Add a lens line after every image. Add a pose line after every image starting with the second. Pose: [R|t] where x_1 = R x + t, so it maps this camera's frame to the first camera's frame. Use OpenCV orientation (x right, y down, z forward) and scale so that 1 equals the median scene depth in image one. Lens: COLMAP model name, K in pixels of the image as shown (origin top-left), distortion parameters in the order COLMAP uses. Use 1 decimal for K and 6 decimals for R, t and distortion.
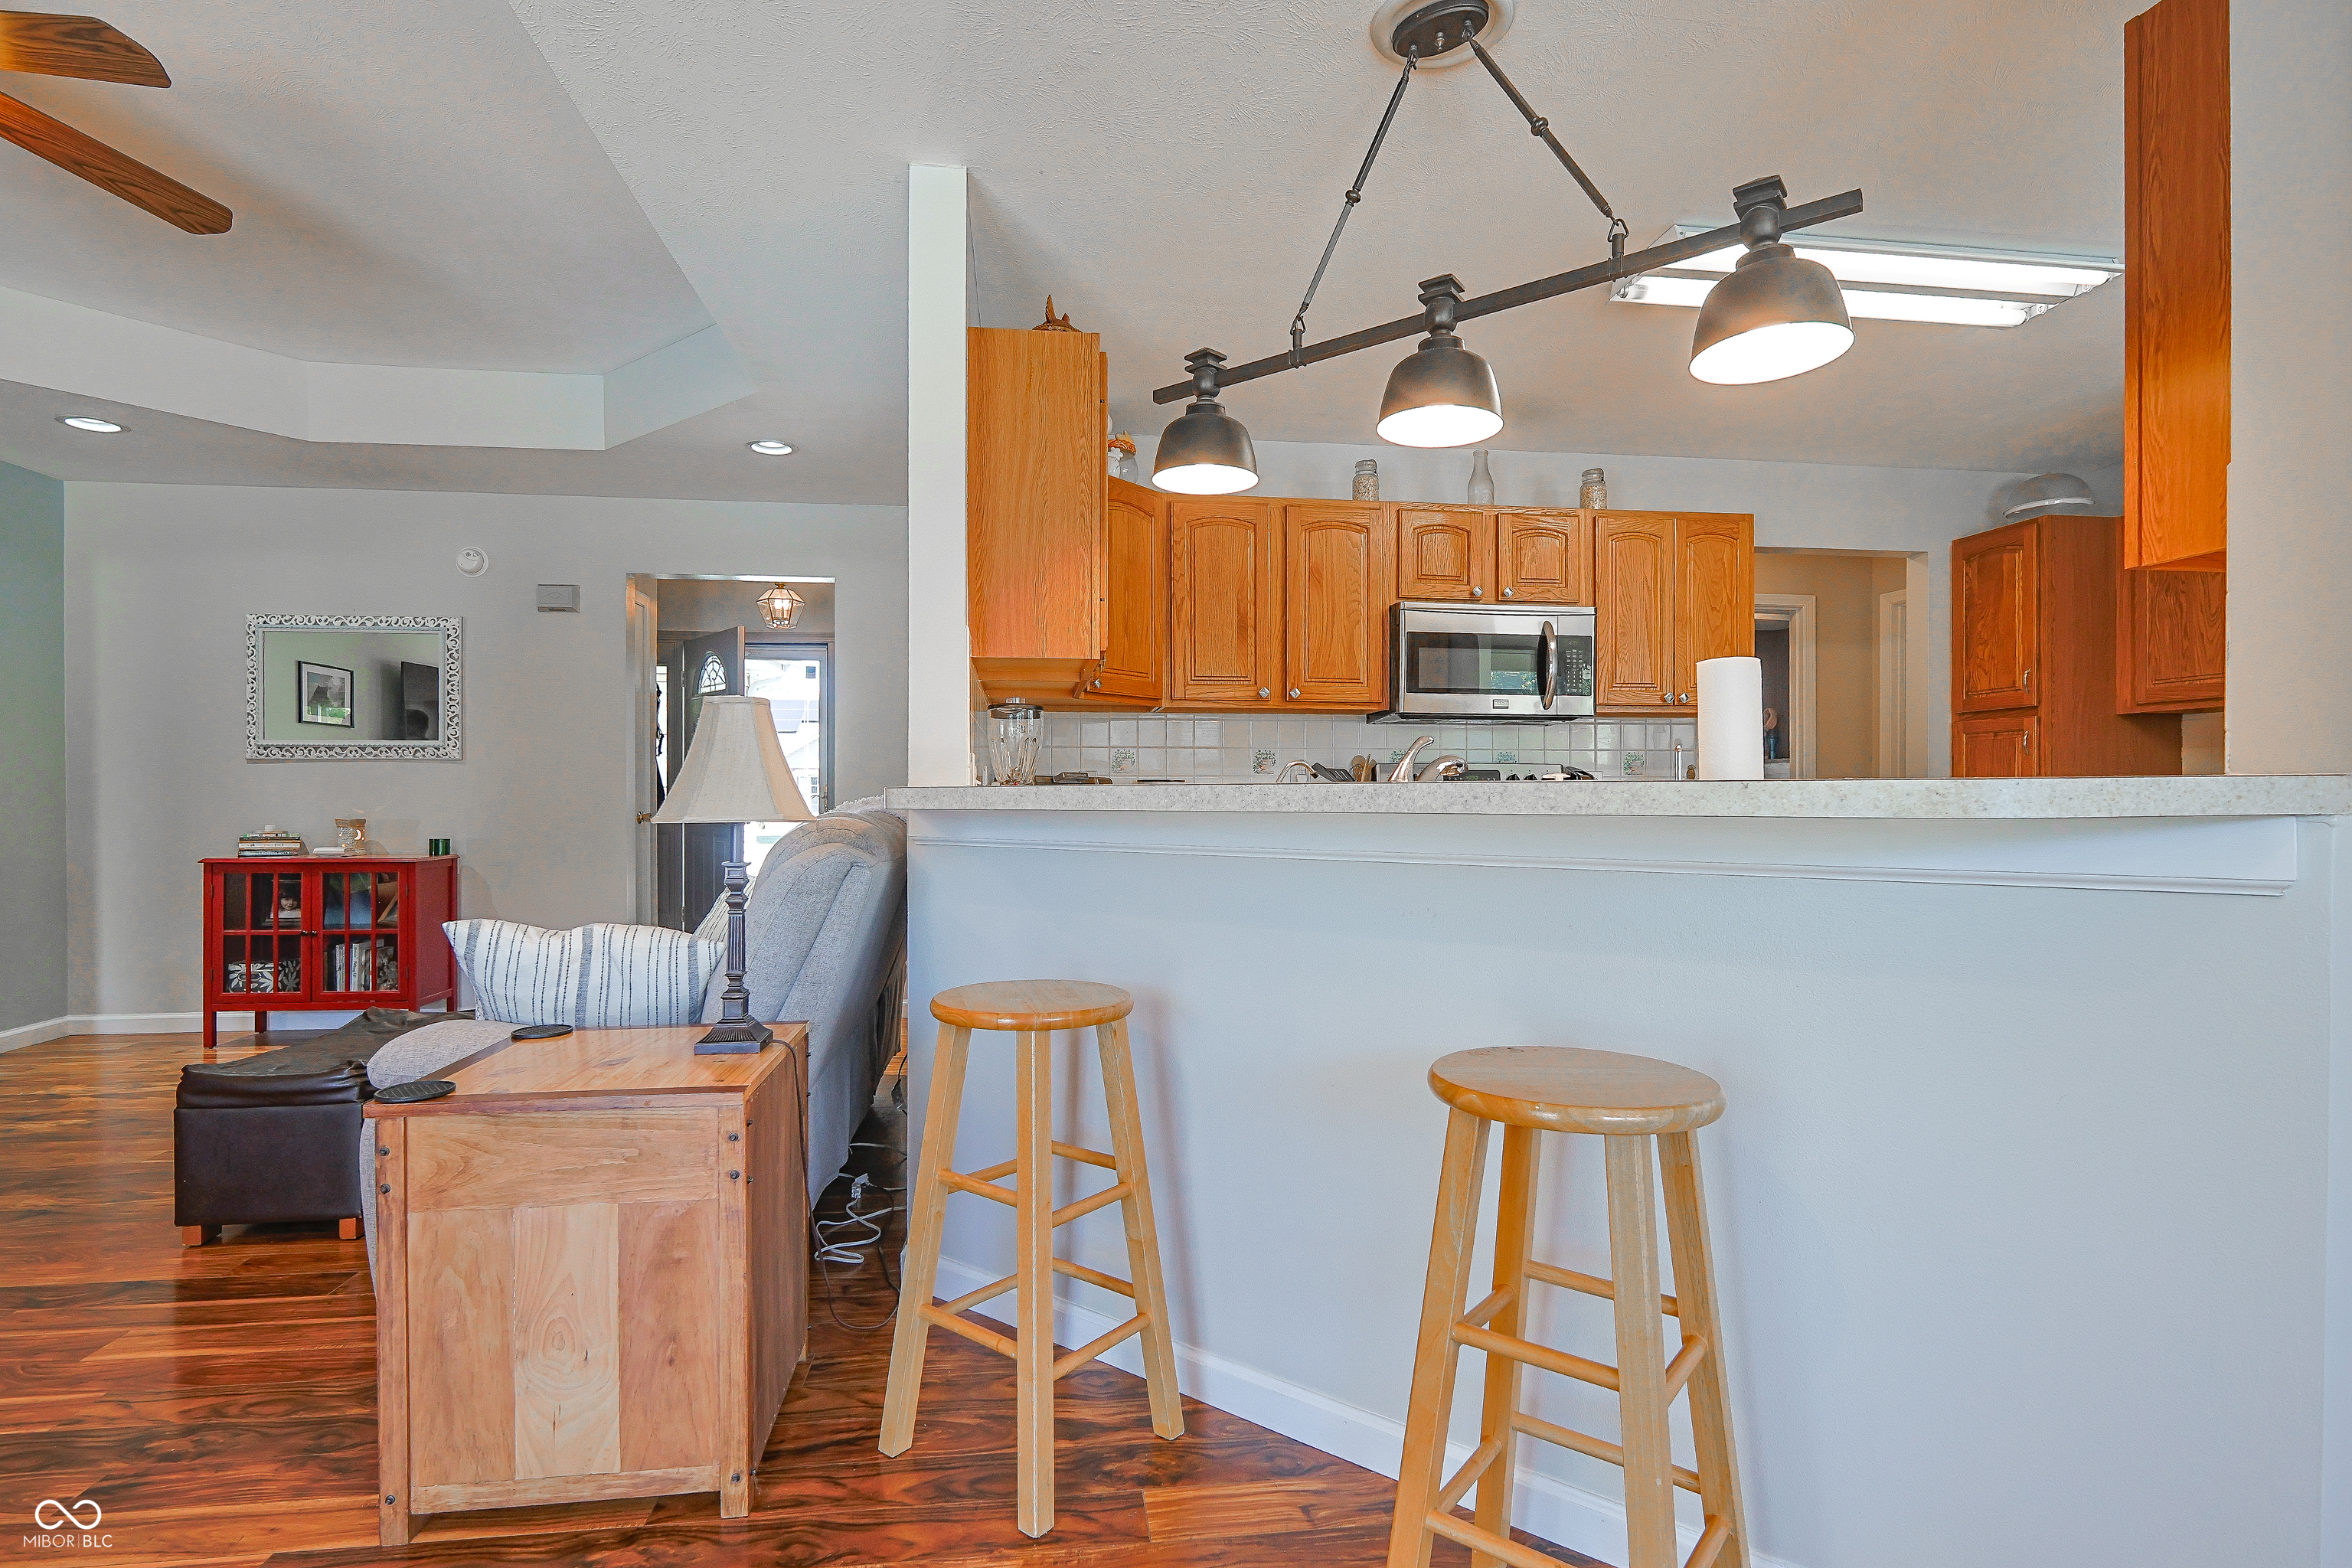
lens RADIAL K [[1104.0, 0, 1182.1], [0, 1104.0, 823.6], [0, 0, 1]] dist [-0.001584, 0.000340]
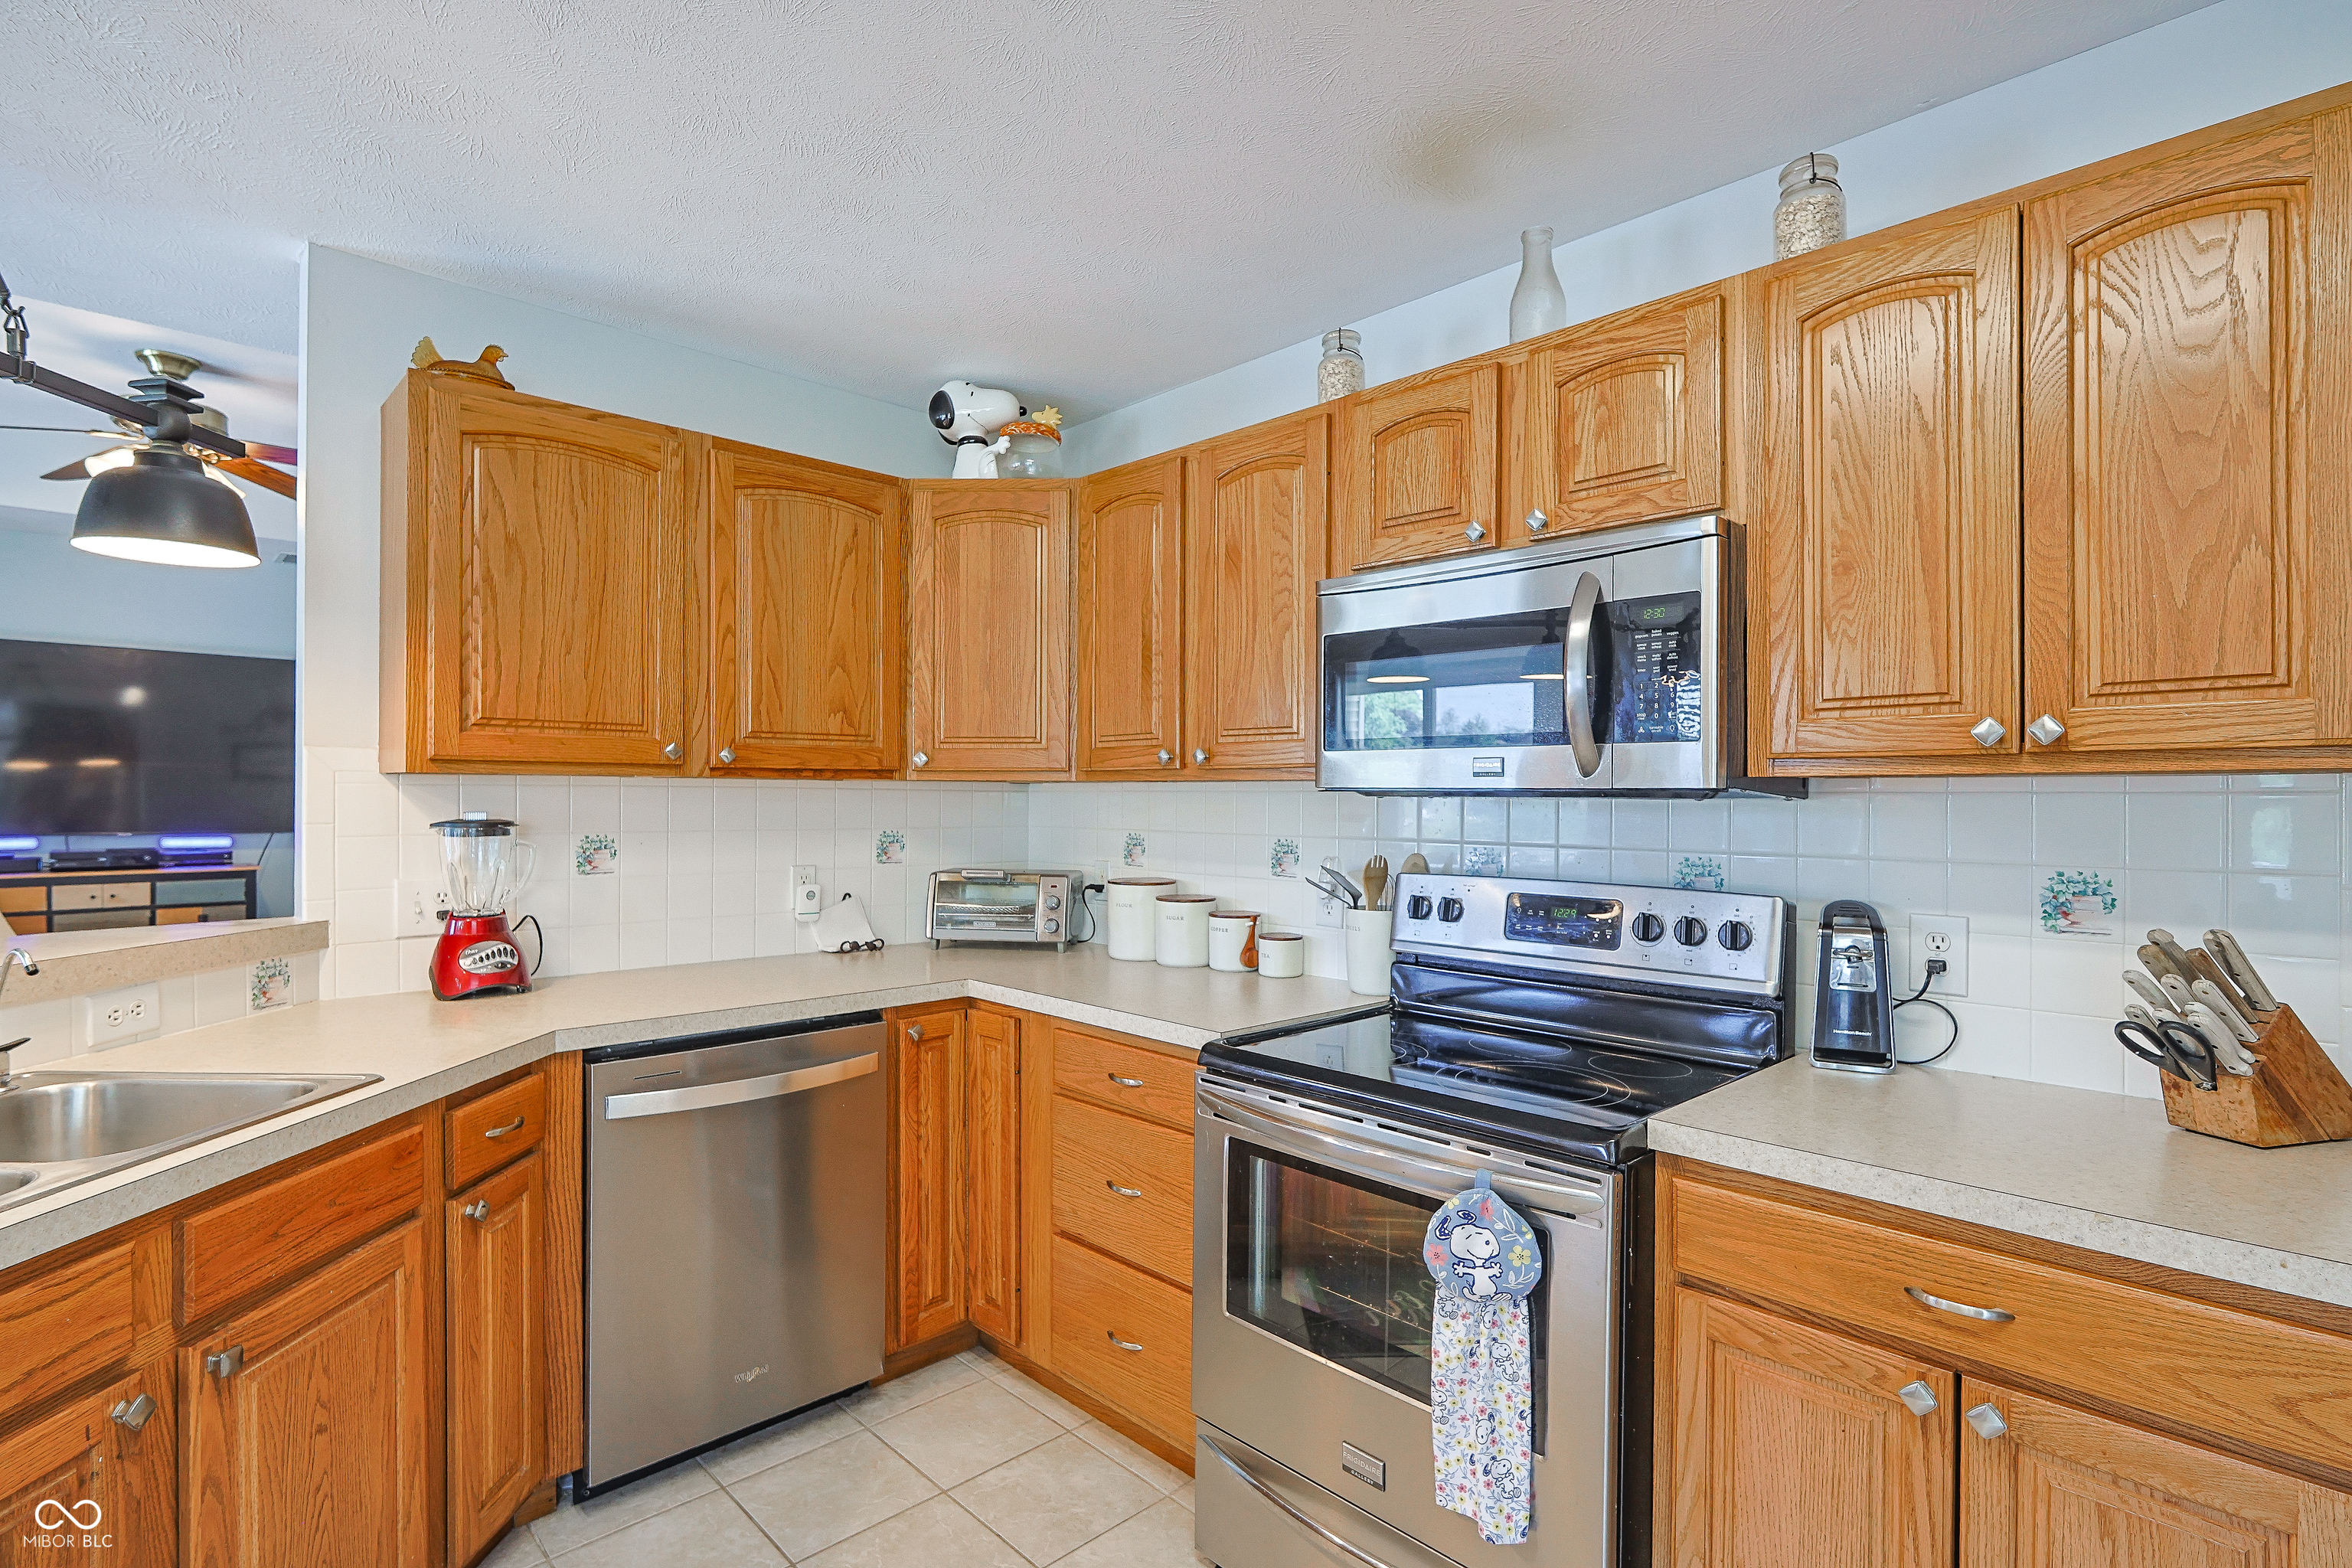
lens RADIAL K [[1139.0, 0, 1193.8], [0, 1139.0, 796.7], [0, 0, 1]] dist [-0.008366, 0.000917]
pose [[0.599642, 0.004145, -0.800258, 1.037336], [-0.013915, 0.999889, -0.005248, -0.161564], [0.800148, 0.014283, 0.599633, 1.075936]]
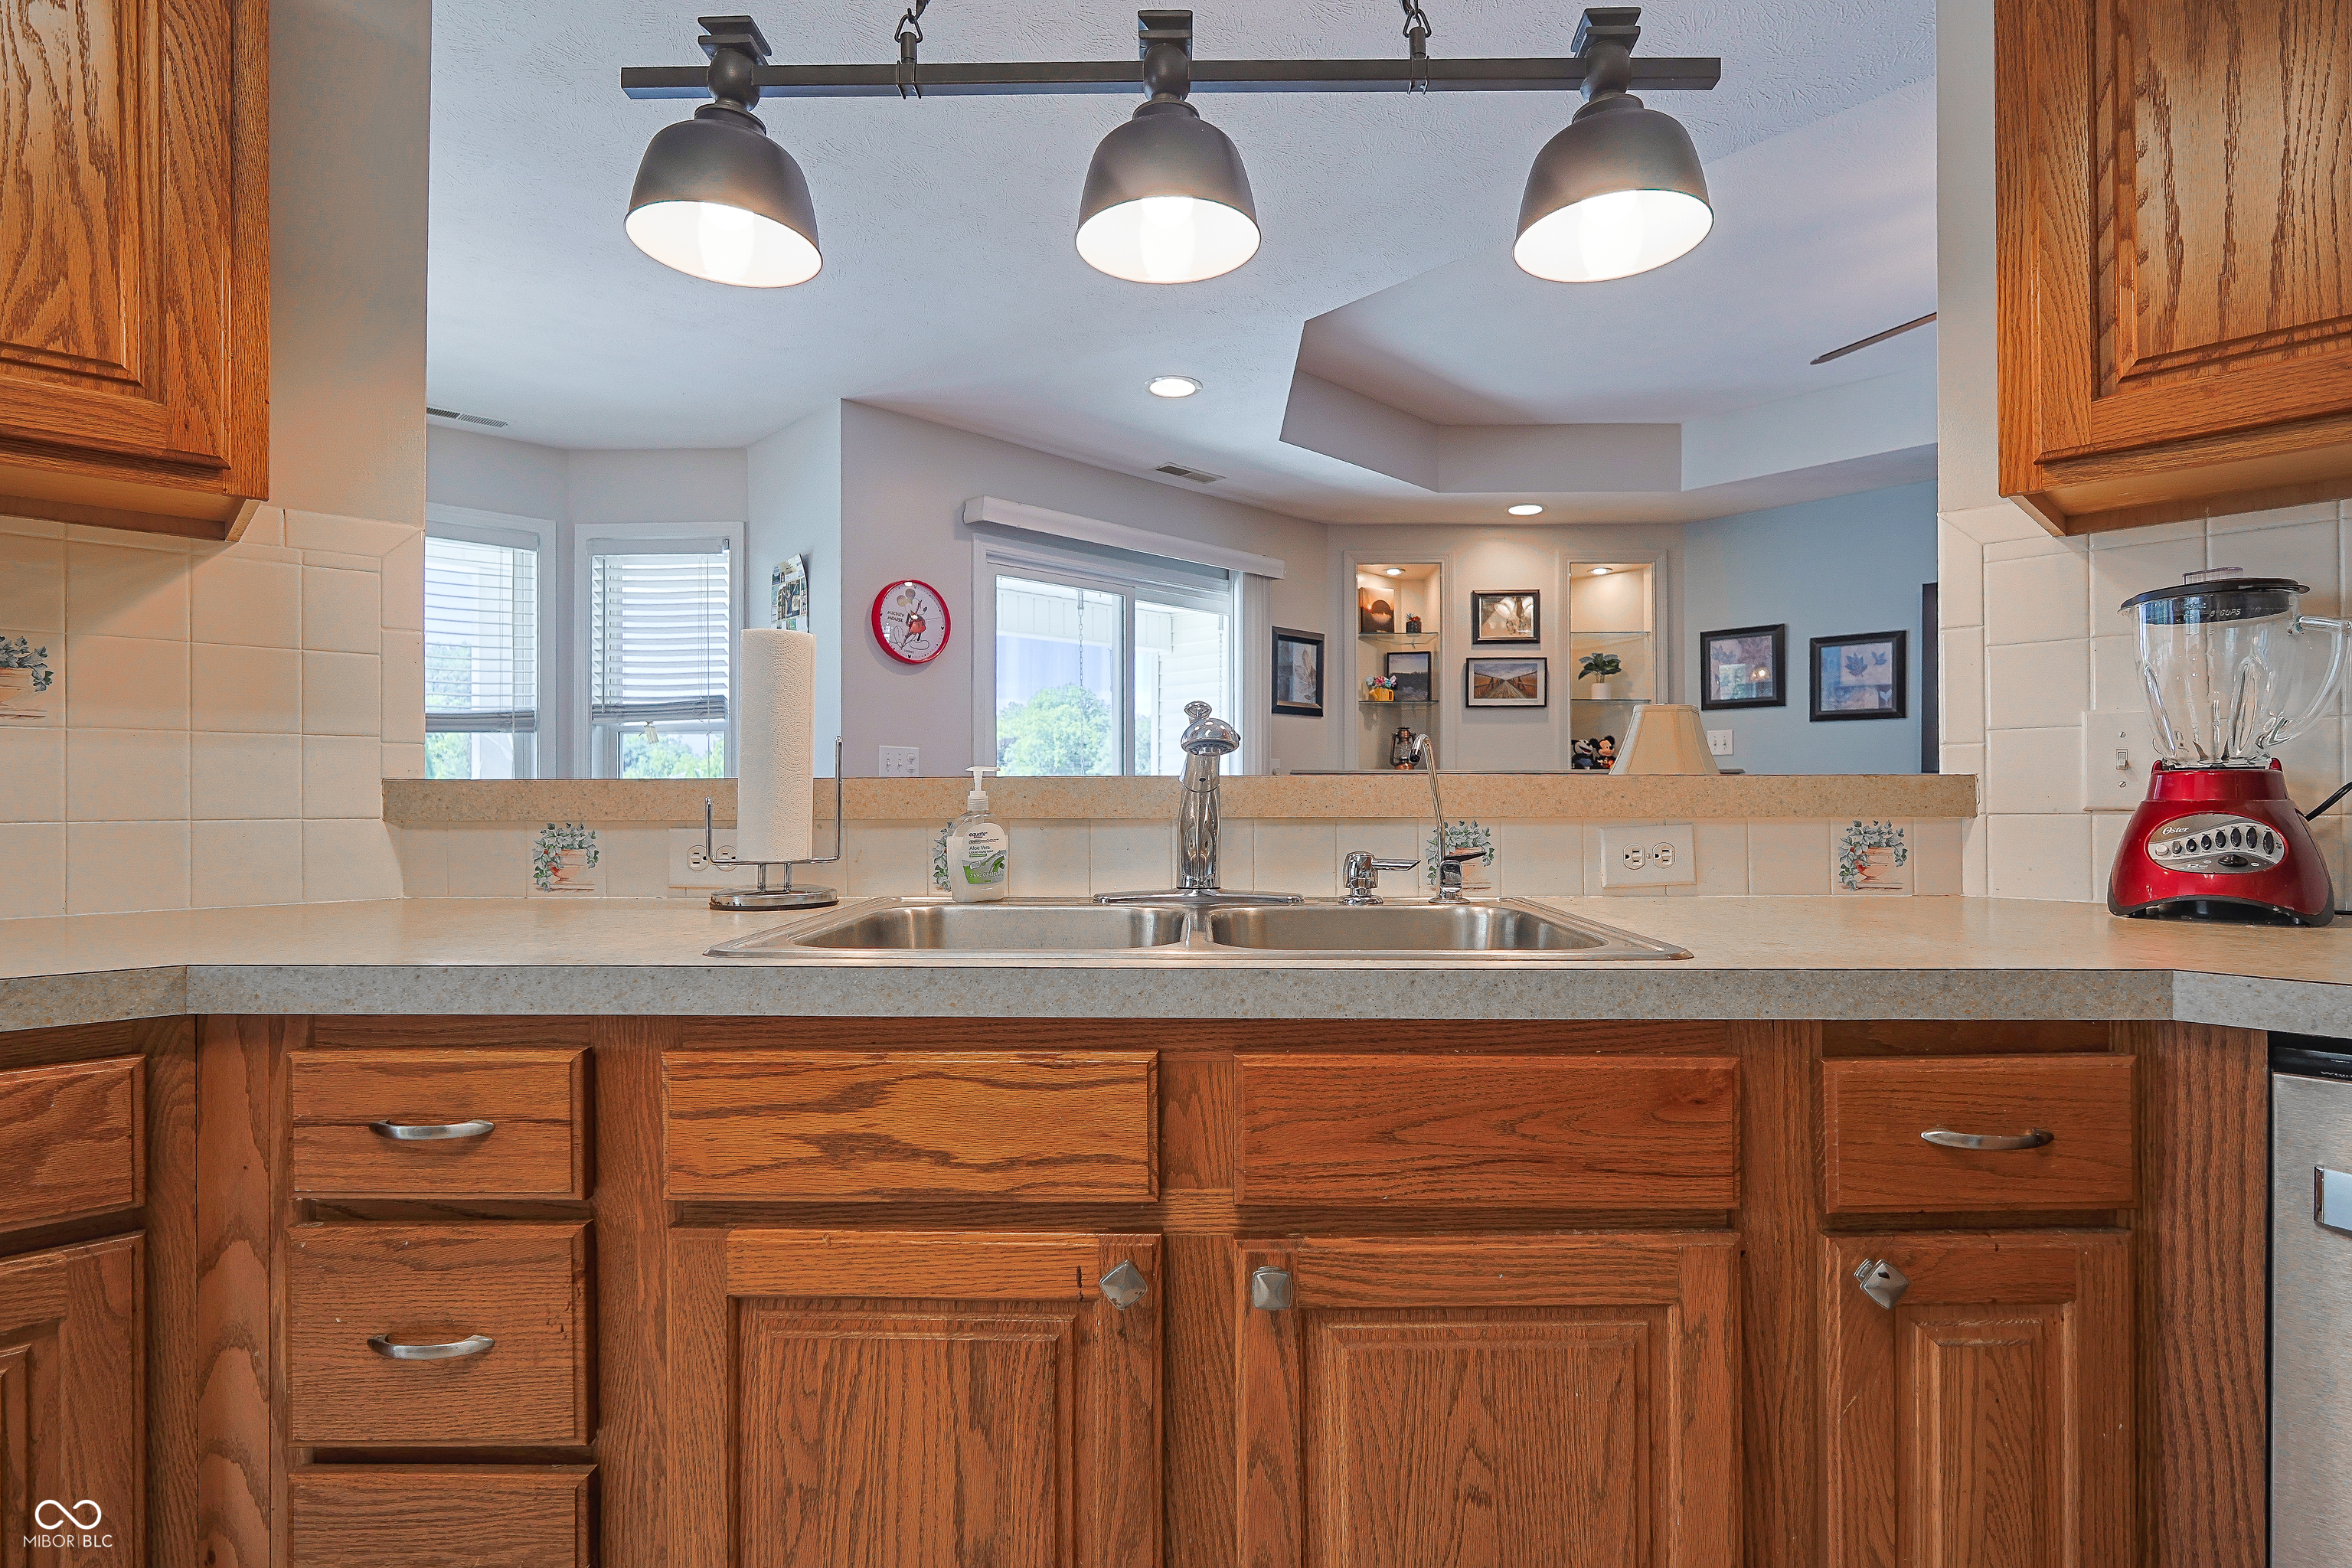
lens RADIAL K [[1139.0, 0, 1193.8], [0, 1139.0, 796.7], [0, 0, 1]] dist [-0.008366, 0.000917]
pose [[-0.804713, 0.000380, -0.593664, 0.518328], [-0.005196, 0.999957, 0.007684, -0.035058], [0.593642, 0.009268, -0.804676, 1.327793]]
